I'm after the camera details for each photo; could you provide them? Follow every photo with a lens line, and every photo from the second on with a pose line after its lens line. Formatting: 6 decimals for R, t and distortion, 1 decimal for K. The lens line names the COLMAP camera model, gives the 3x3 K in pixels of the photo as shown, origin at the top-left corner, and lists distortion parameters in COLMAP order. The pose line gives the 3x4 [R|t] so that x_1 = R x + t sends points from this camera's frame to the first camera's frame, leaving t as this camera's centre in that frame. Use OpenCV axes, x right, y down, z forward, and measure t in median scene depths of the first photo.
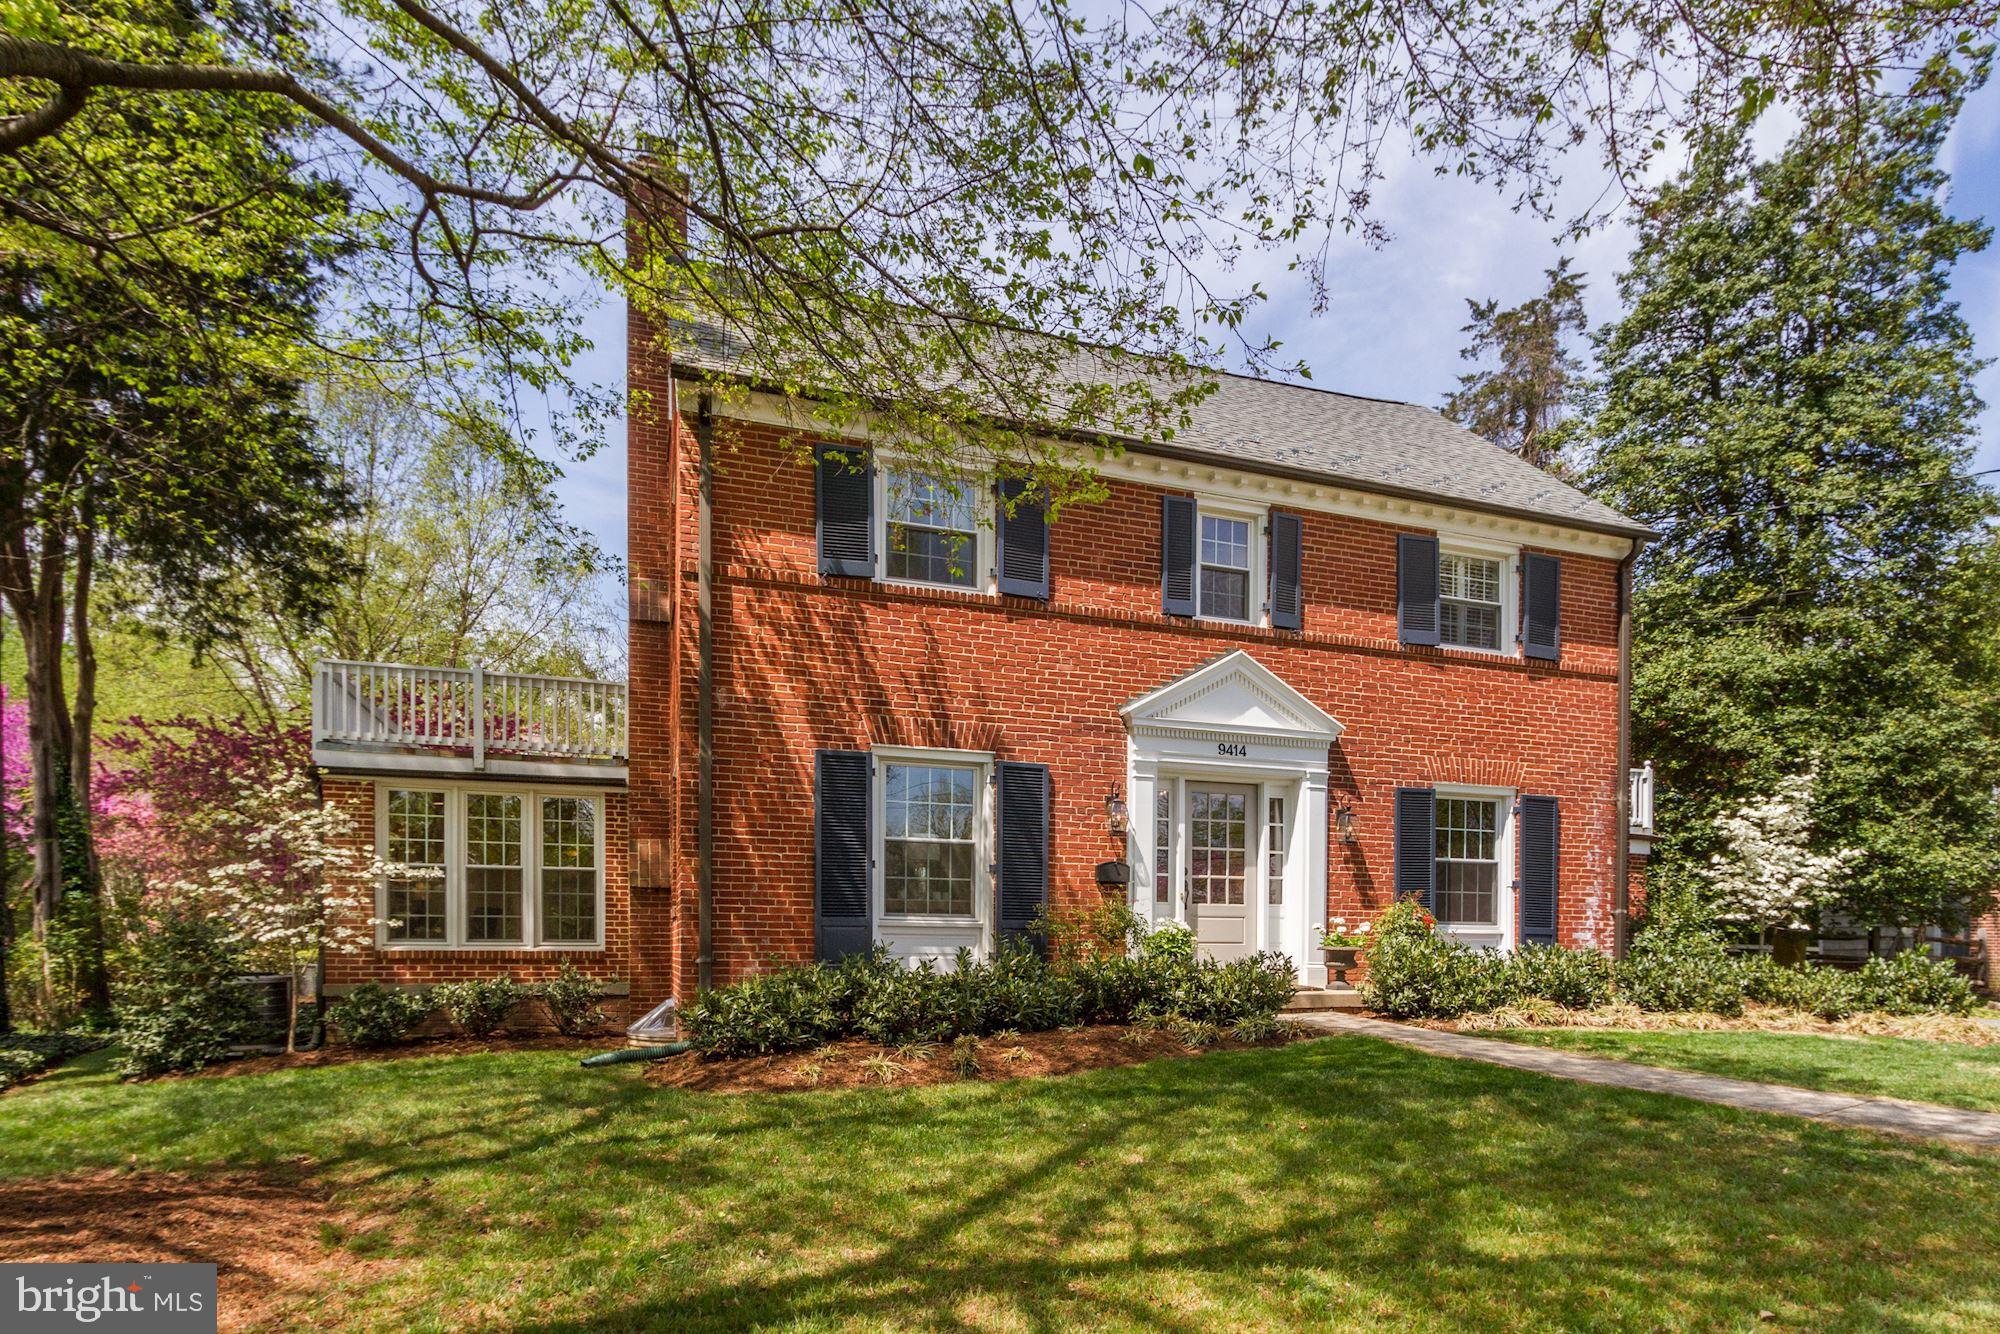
lens RADIAL K [[964.5, 0, 893.8], [0, 964.5, 678.4], [0, 0, 1]] dist [0.000982, 0.001168]
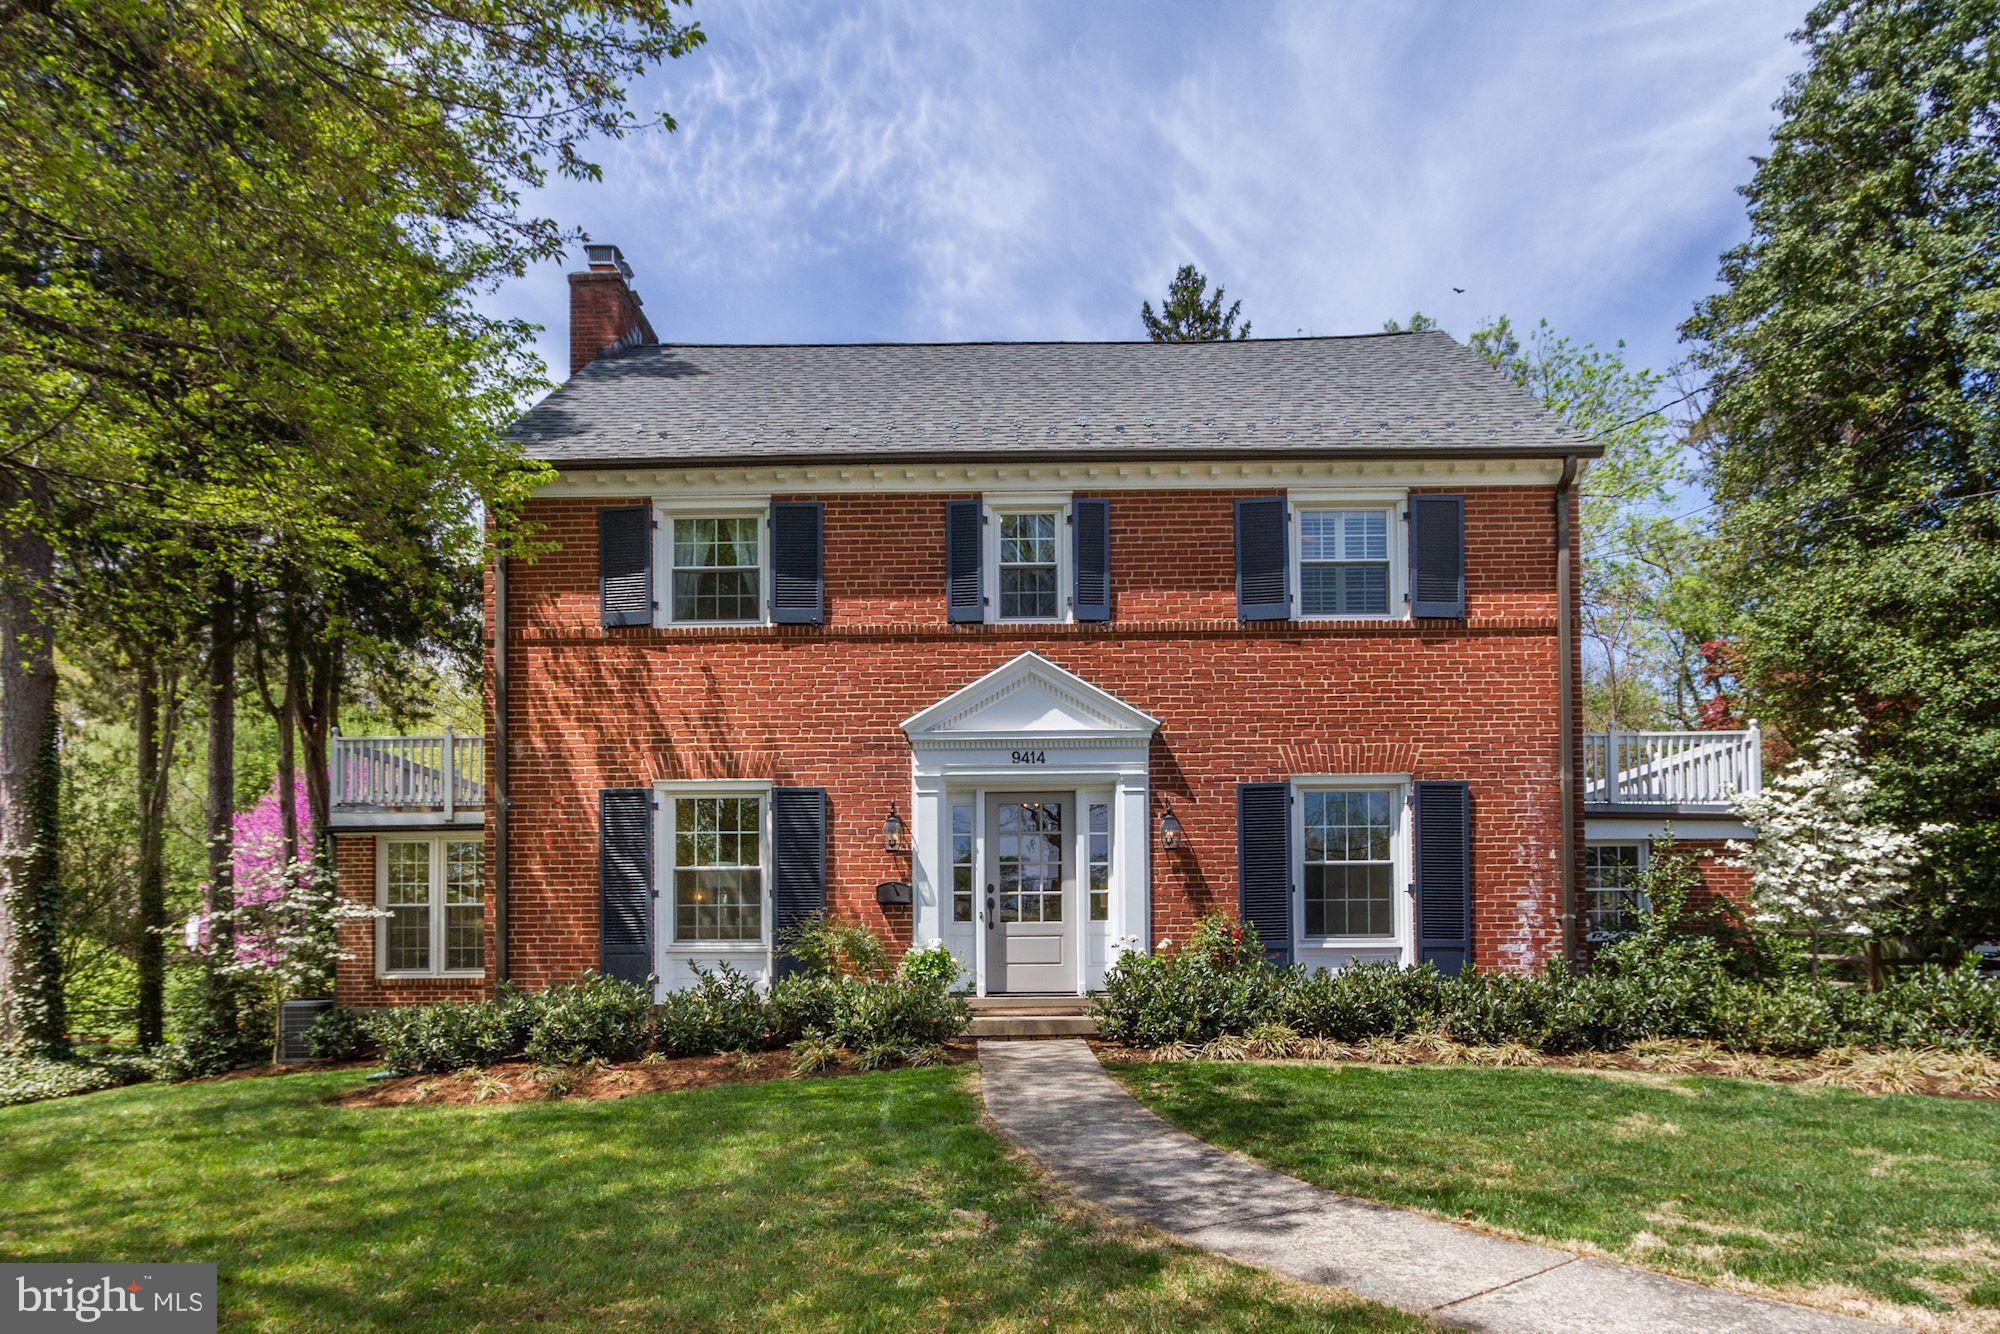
lens RADIAL K [[964.5, 0, 991.6], [0, 964.5, 665.2], [0, 0, 1]] dist [0.000982, 0.001168]
pose [[0.949106, -0.104643, -0.297065, 0.601418], [0.096545, 0.994449, -0.041845, 0.020316], [0.299795, 0.011036, 0.953940, 0.087130]]
